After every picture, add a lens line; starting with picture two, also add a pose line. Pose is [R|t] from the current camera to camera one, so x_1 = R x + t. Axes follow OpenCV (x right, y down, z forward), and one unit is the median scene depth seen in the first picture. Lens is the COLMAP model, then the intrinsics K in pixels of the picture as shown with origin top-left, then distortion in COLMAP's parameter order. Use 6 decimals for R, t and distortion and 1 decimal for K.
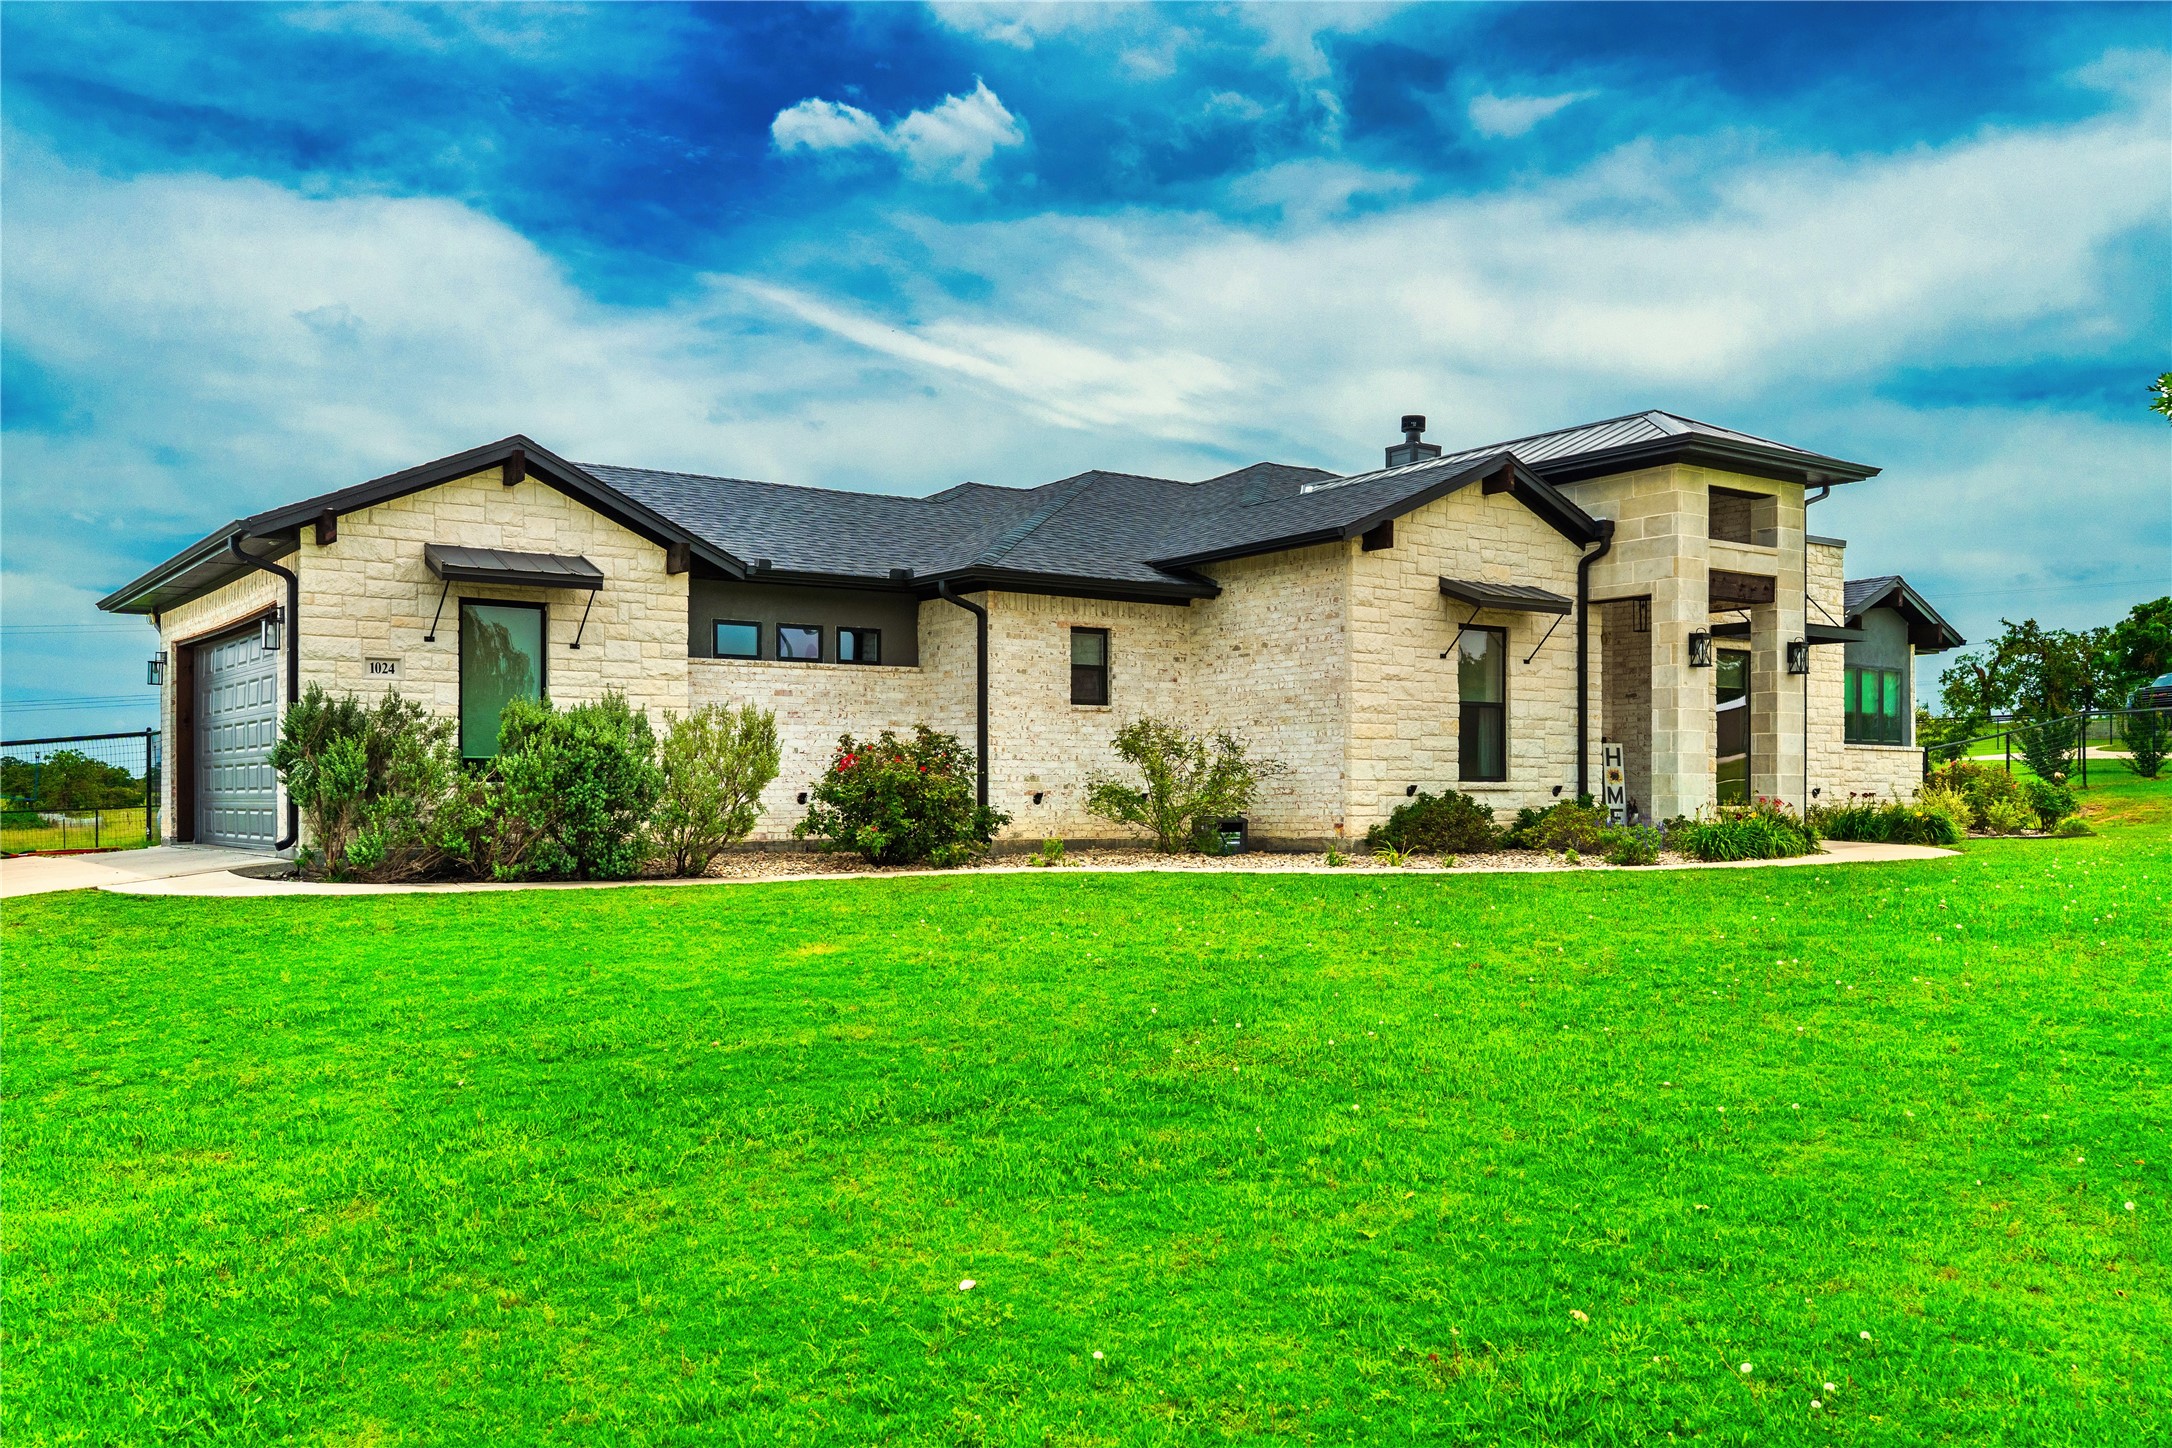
lens RADIAL K [[1830.9, 0, 1087.8], [0, 1830.9, 739.9], [0, 0, 1]] dist [0.004123, 0.000490]
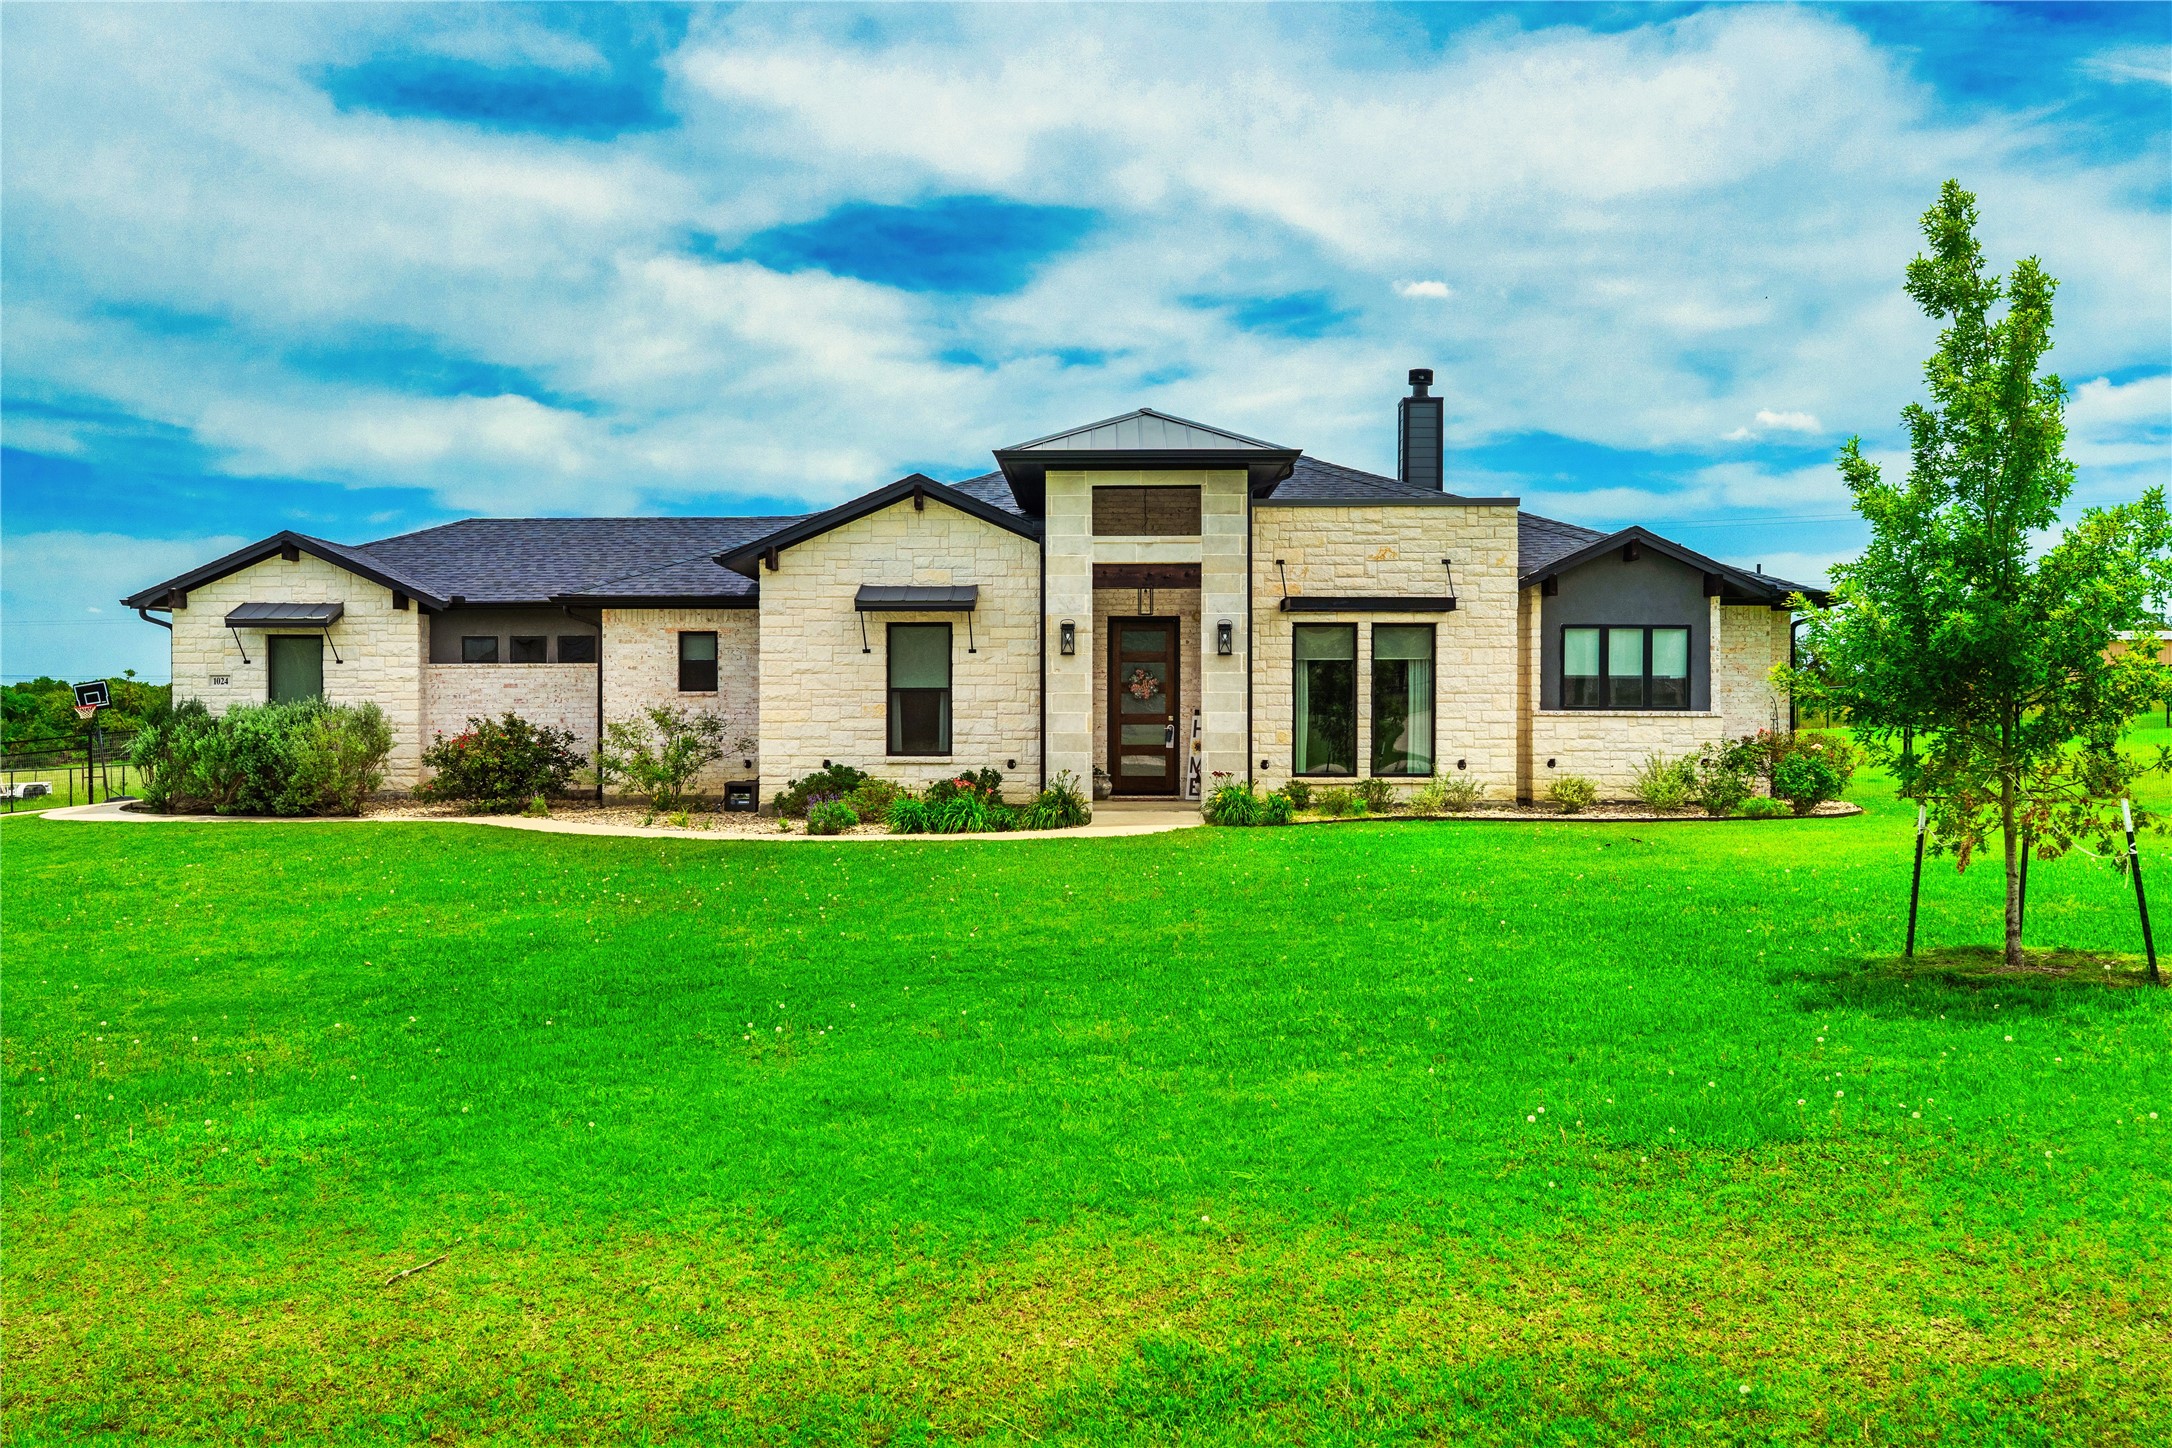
lens RADIAL K [[1868.0, 0, 1088.4], [0, 1868.0, 724.4], [0, 0, 1]] dist [0.005780, 0.001611]
pose [[0.795688, 0.008192, -0.605651, 1.044957], [0.019571, 0.999039, 0.039225, -0.042891], [0.605391, -0.043064, 0.794763, 0.116167]]
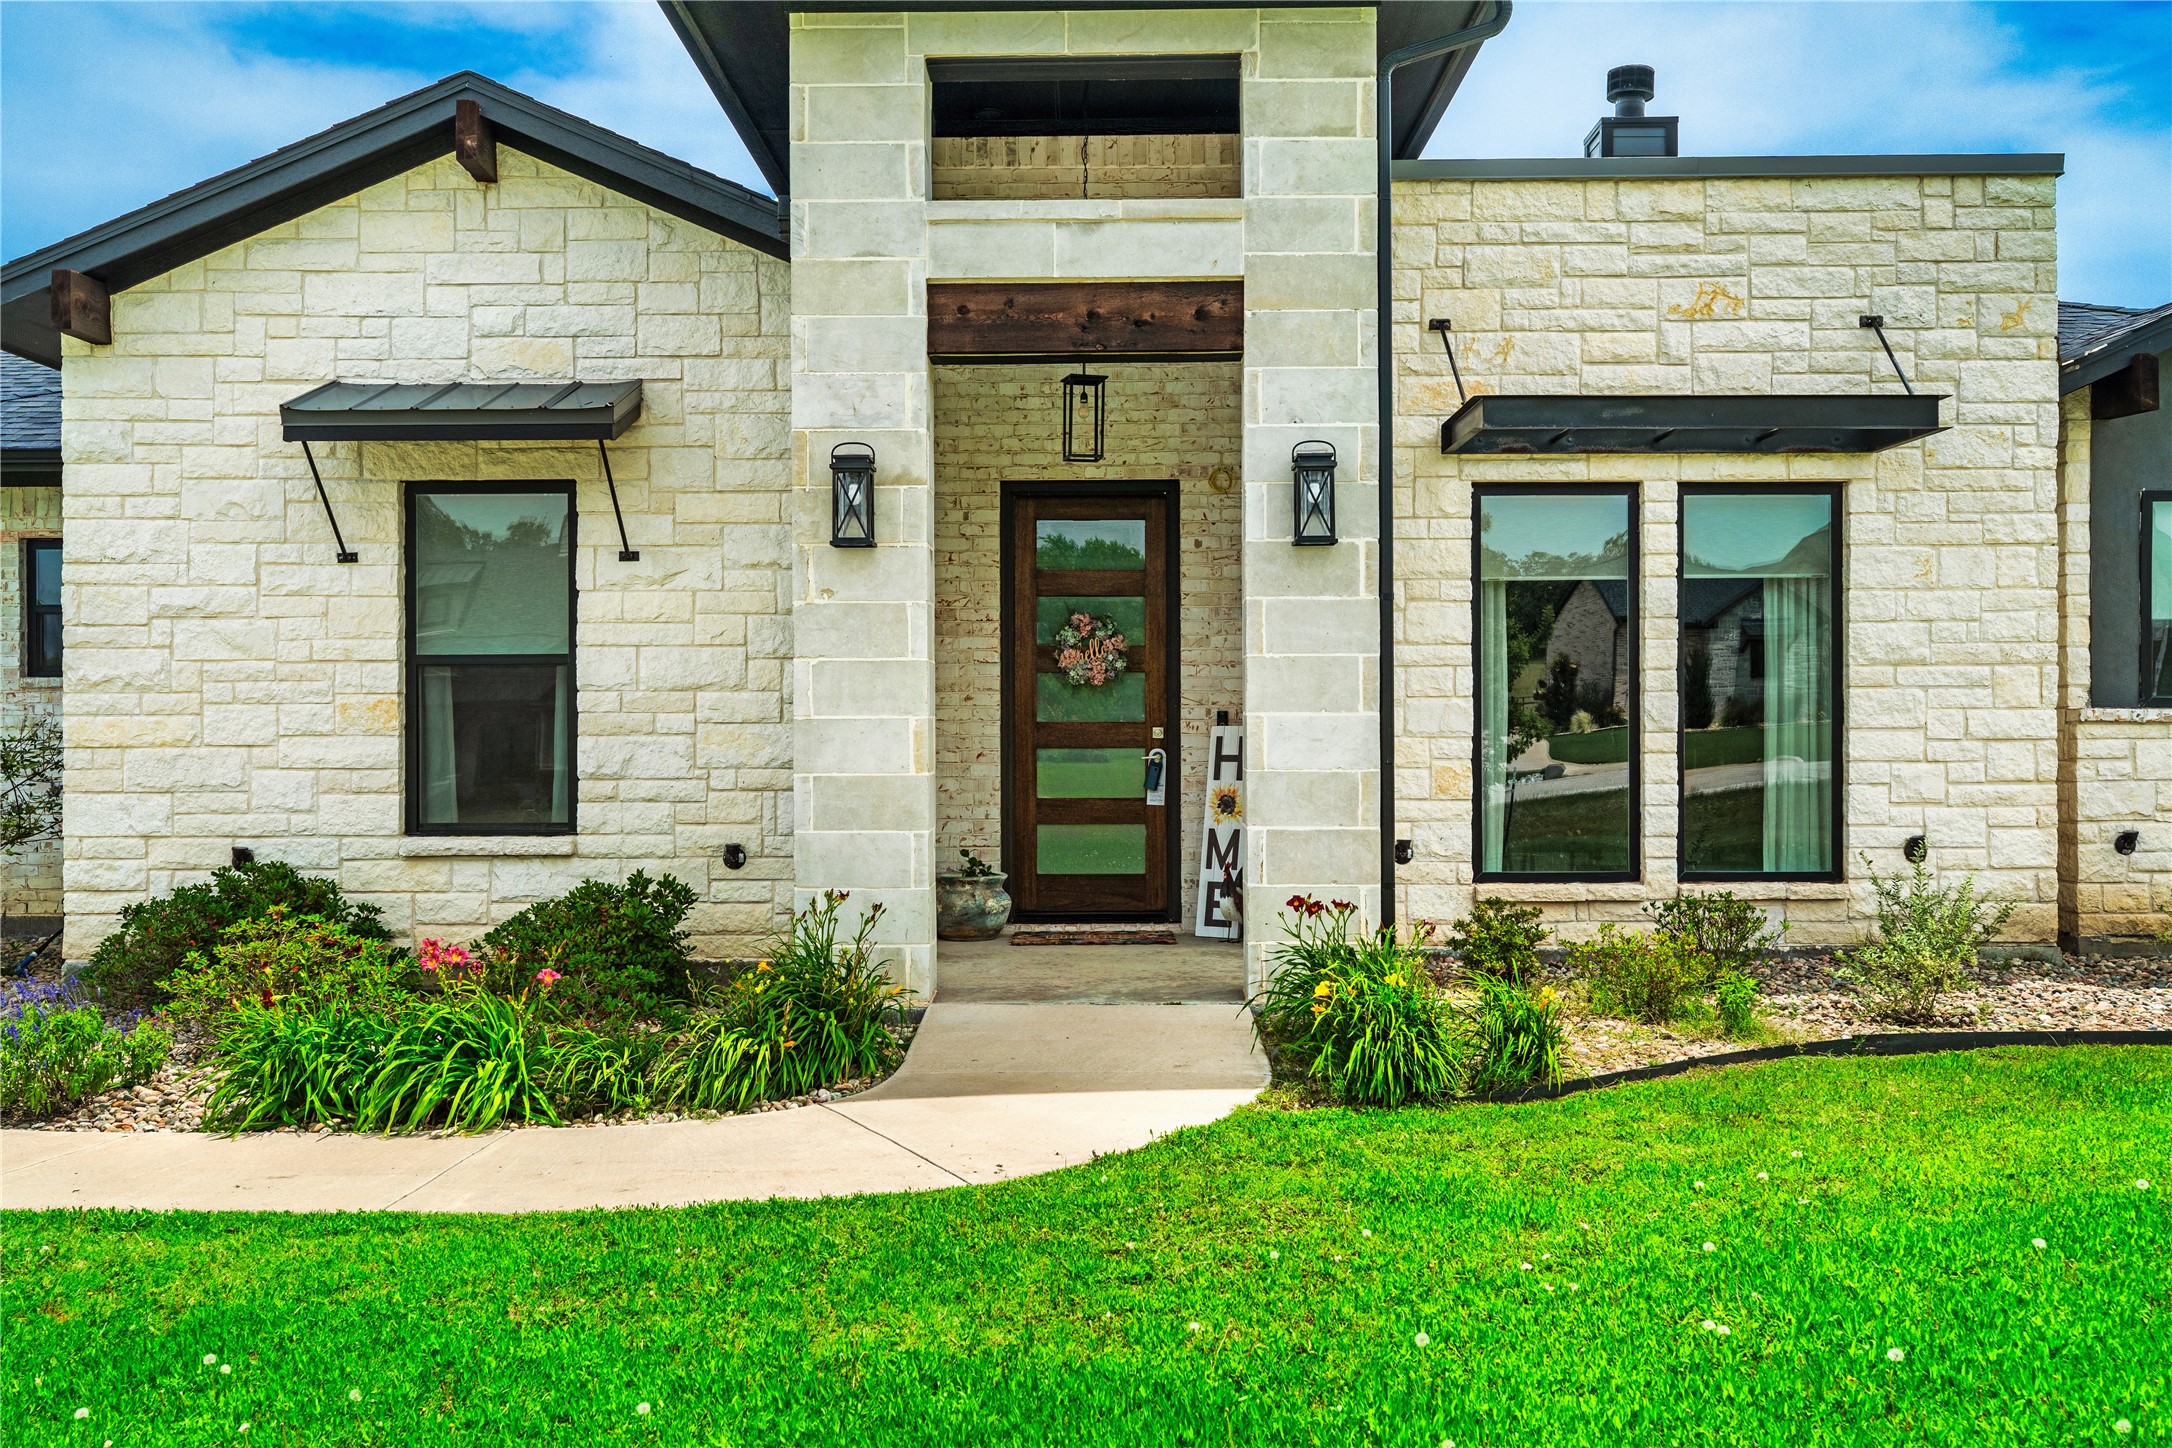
lens RADIAL K [[1968.8, 0, 1080.7], [0, 1968.8, 713.8], [0, 0, 1]] dist [0.000412, 0.000000]
pose [[0.797814, -0.004520, -0.602887, 0.626751], [0.024341, 0.999398, 0.024718, -0.015053], [0.602412, -0.034395, 0.797444, 0.719632]]
